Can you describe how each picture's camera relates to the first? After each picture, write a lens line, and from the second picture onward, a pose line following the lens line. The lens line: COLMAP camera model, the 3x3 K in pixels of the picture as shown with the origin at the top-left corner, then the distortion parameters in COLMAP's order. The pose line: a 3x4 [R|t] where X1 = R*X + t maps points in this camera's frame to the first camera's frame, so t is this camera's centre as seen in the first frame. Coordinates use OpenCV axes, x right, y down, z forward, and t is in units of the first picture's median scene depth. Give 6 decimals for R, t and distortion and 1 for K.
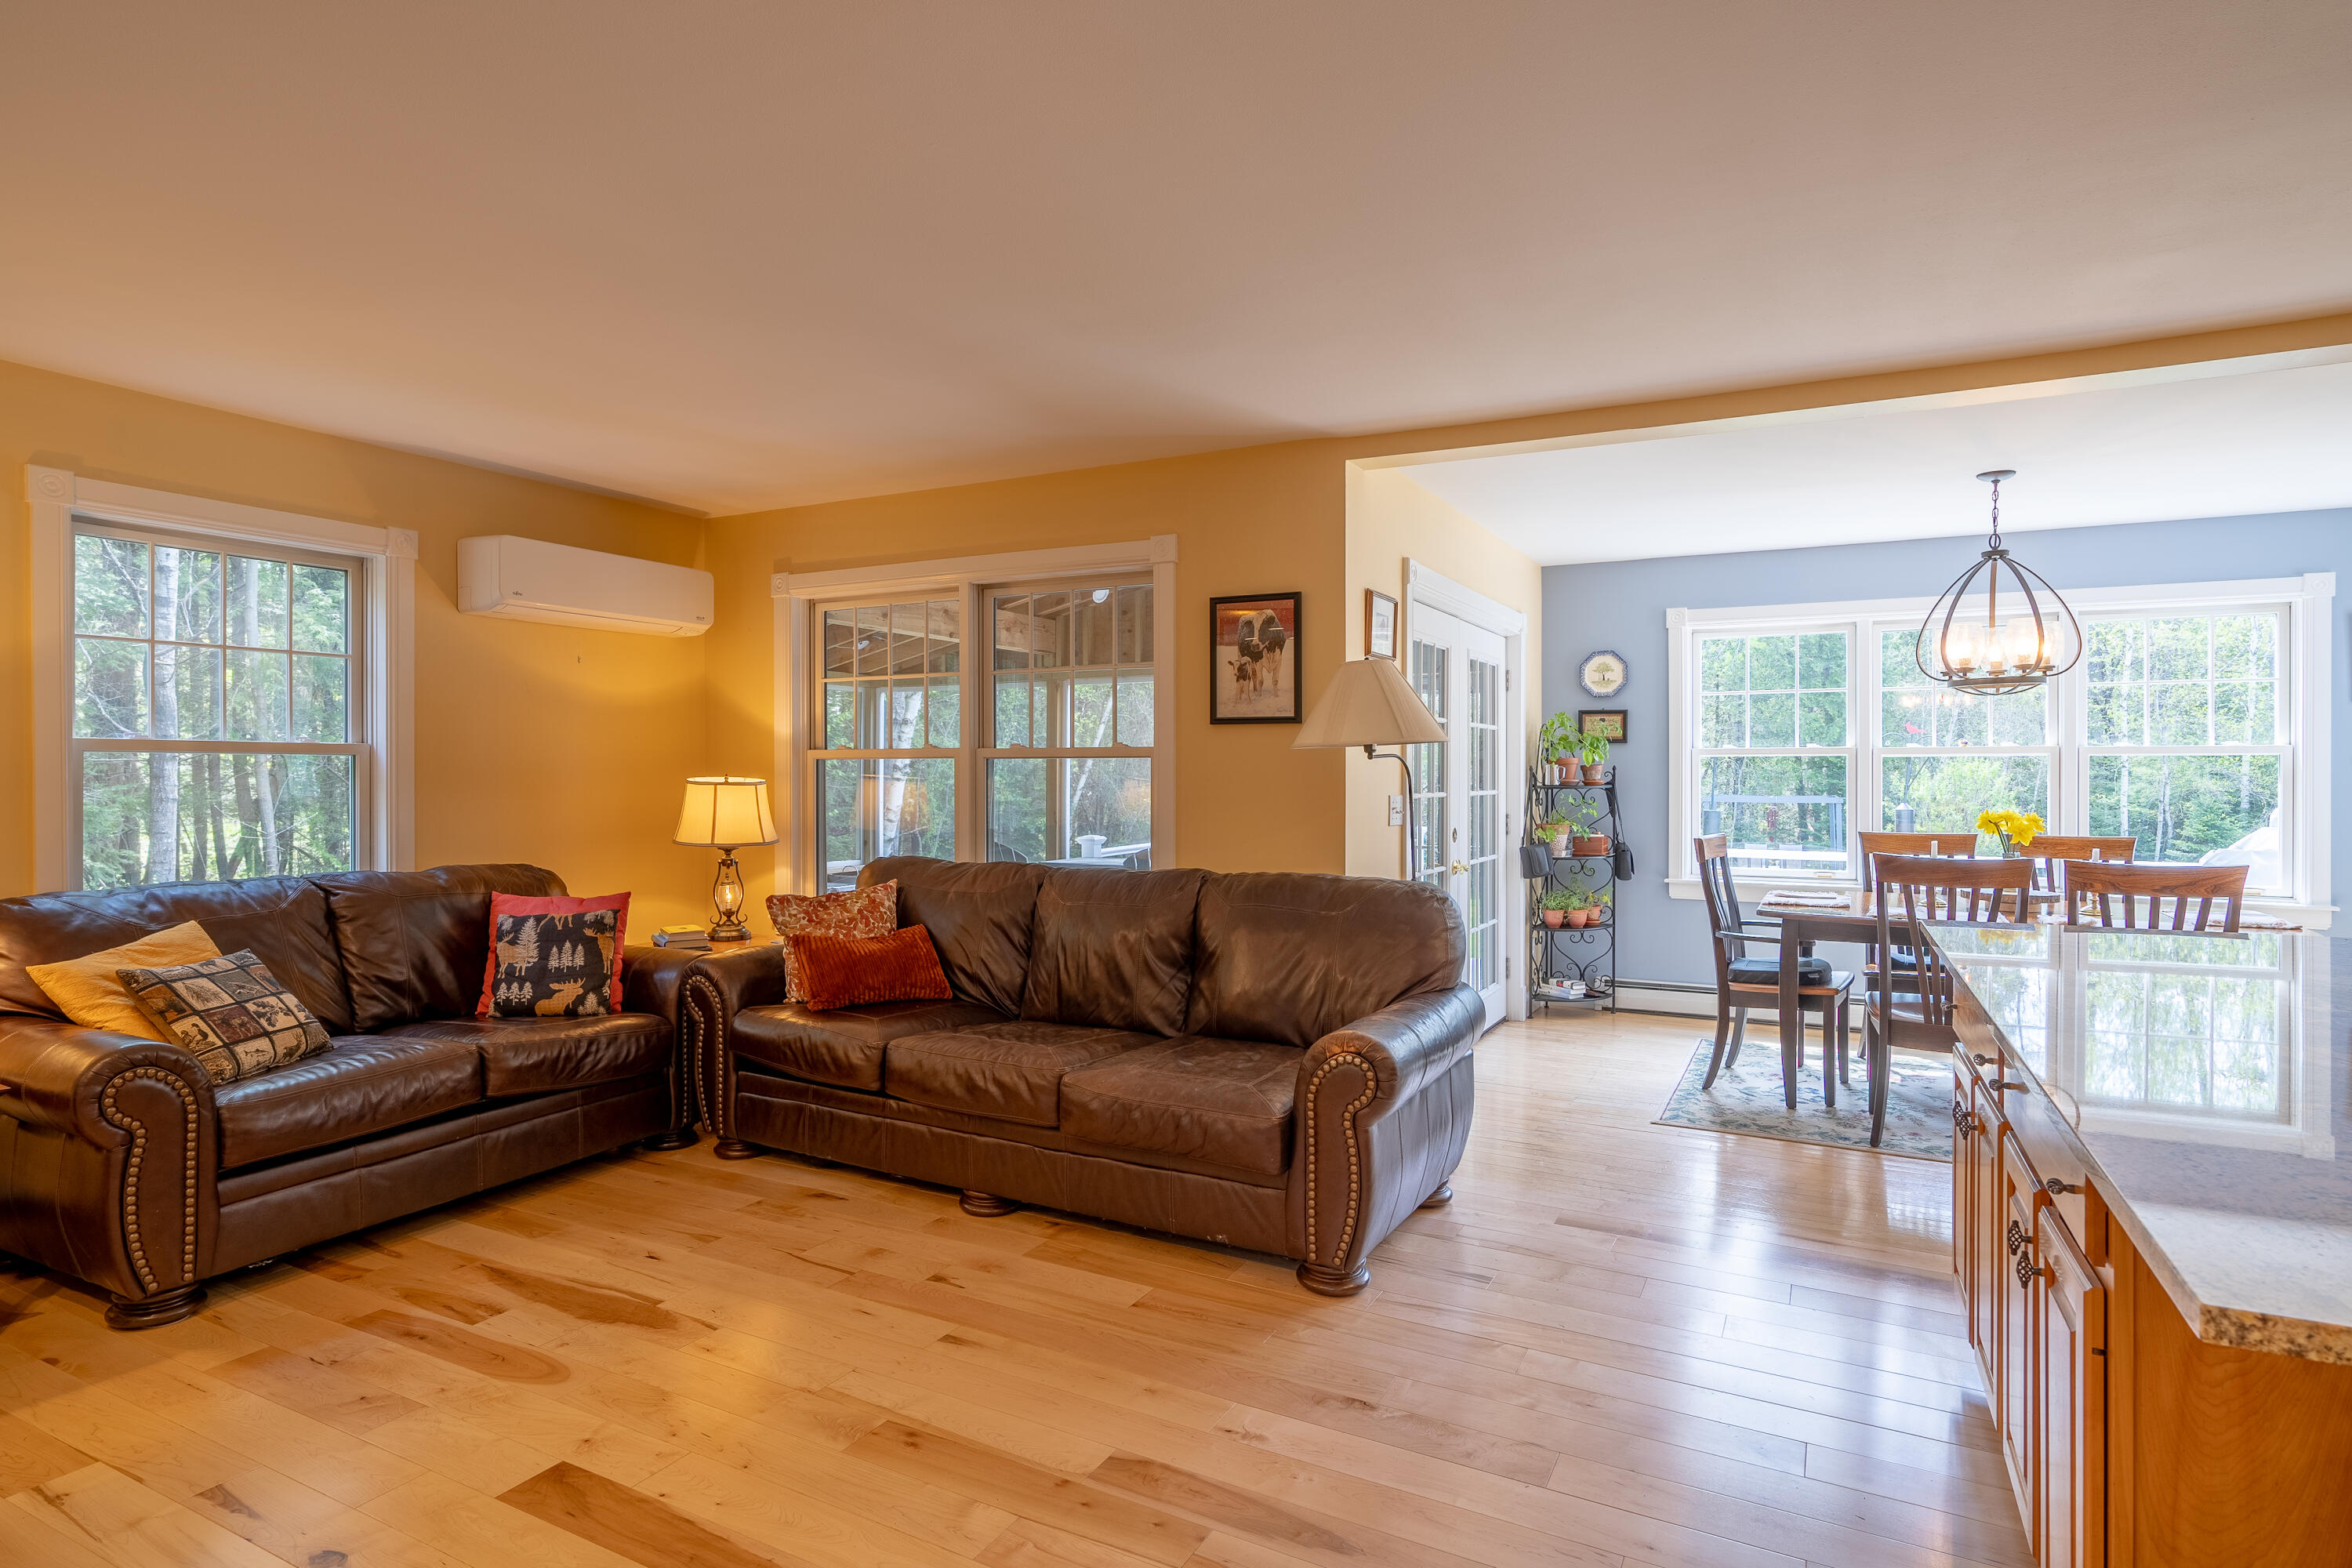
lens RADIAL K [[1286.0, 0, 1184.1], [0, 1286.0, 760.8], [0, 0, 1]] dist [-0.002282, -0.000154]
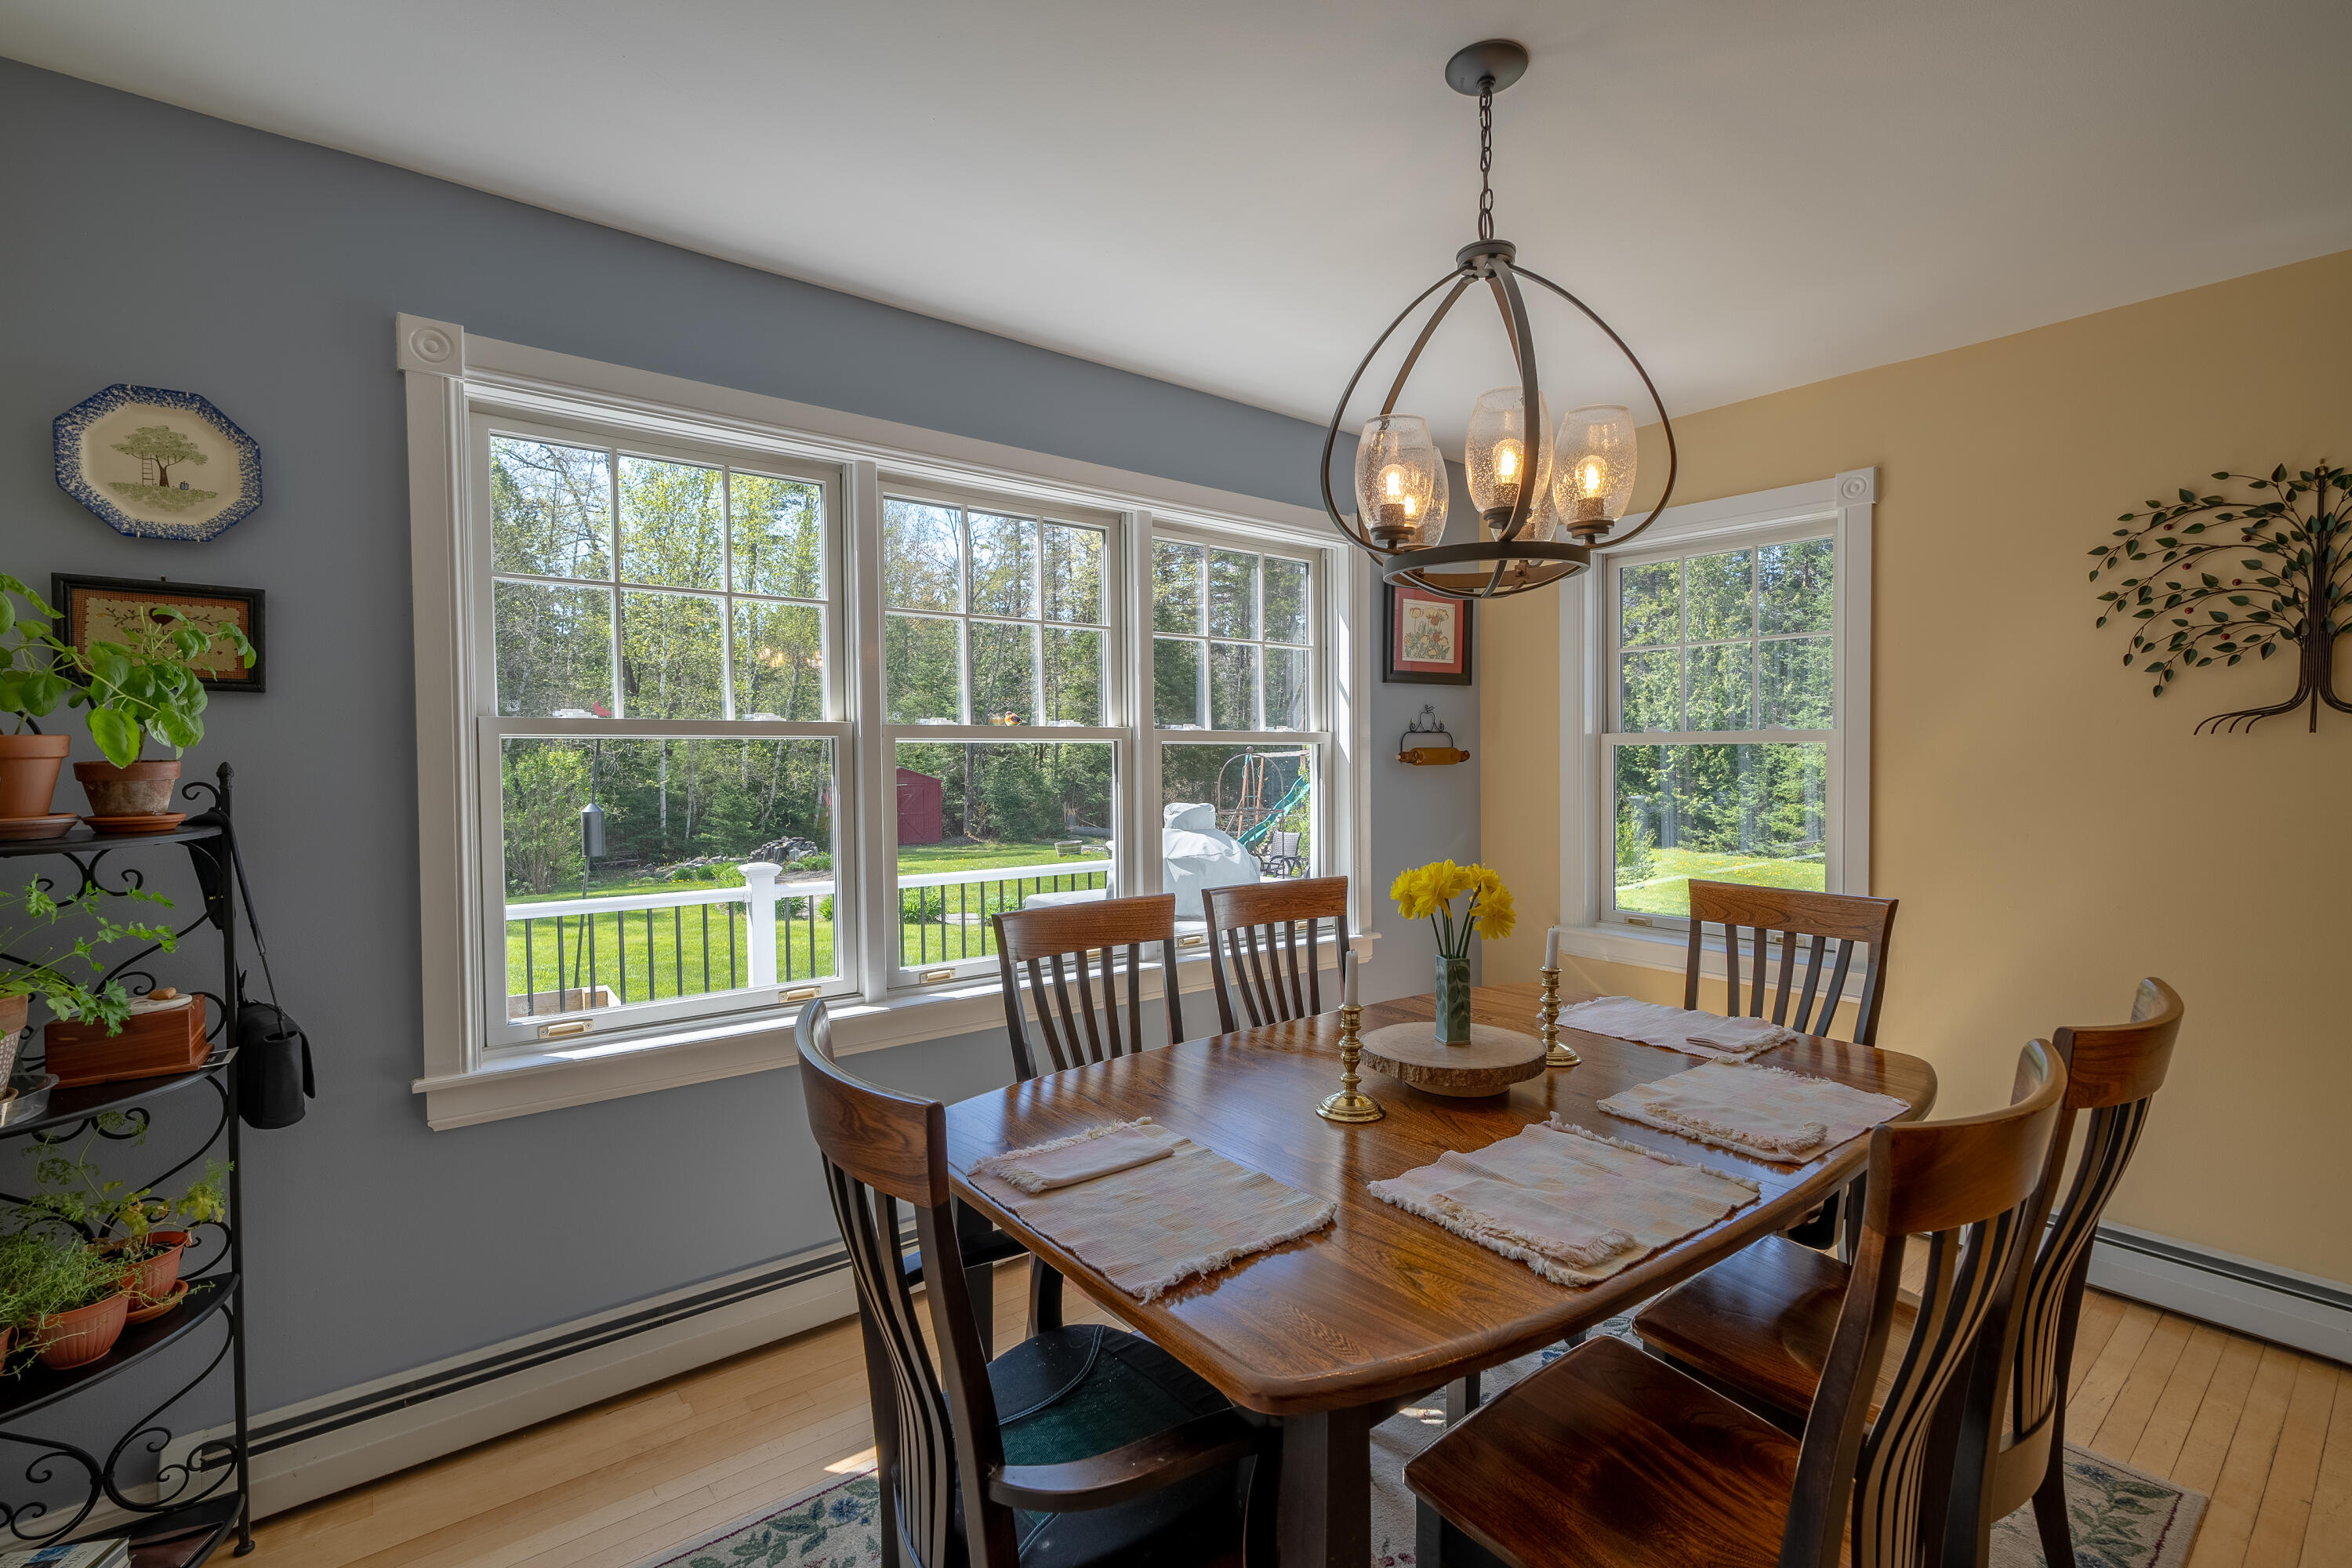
lens RADIAL K [[1055.0, 0, 1184.4], [0, 1055.0, 779.5], [0, 0, 1]] dist [-0.000436, -0.000095]
pose [[0.374127, -0.019901, 0.927164, 0.185404], [0.014742, 0.999771, 0.015511, 0.006802], [-0.927260, 0.007865, 0.374334, 0.688881]]
